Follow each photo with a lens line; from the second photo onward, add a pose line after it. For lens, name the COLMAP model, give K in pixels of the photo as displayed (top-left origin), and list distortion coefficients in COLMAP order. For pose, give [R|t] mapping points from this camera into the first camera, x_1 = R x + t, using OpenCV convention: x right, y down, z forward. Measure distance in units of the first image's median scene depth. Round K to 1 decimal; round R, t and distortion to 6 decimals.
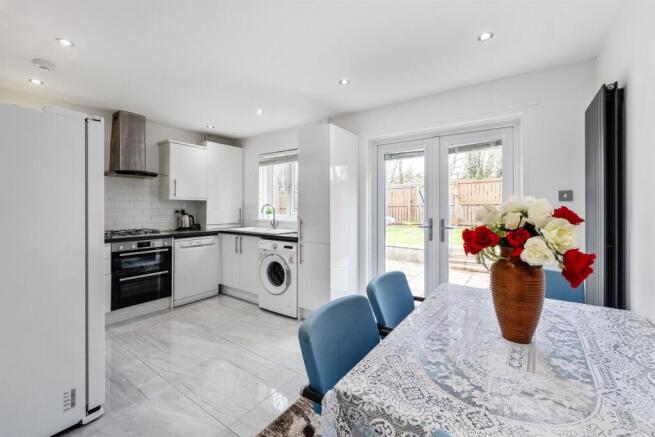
lens RADIAL K [[273.6, 0, 330.2], [0, 273.6, 209.3], [0, 0, 1]] dist [0.011171, -0.000038]
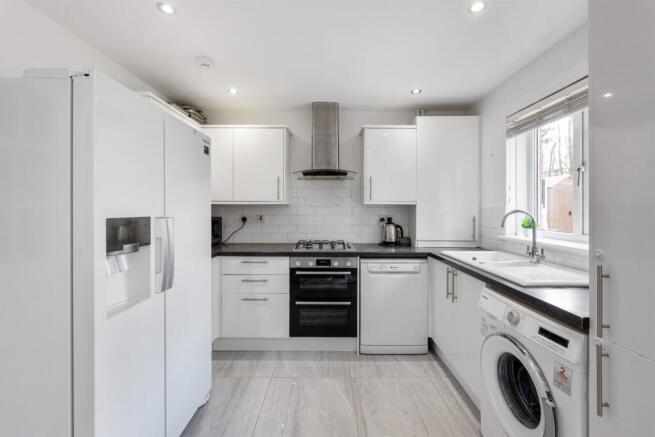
lens RADIAL K [[273.6, 0, 330.2], [0, 273.6, 209.3], [0, 0, 1]] dist [0.011171, -0.000038]
pose [[0.583338, -0.002725, -0.812225, -0.028869], [-0.007250, 0.999937, -0.008562, -0.014664], [0.812197, 0.010883, 0.583282, 0.492224]]
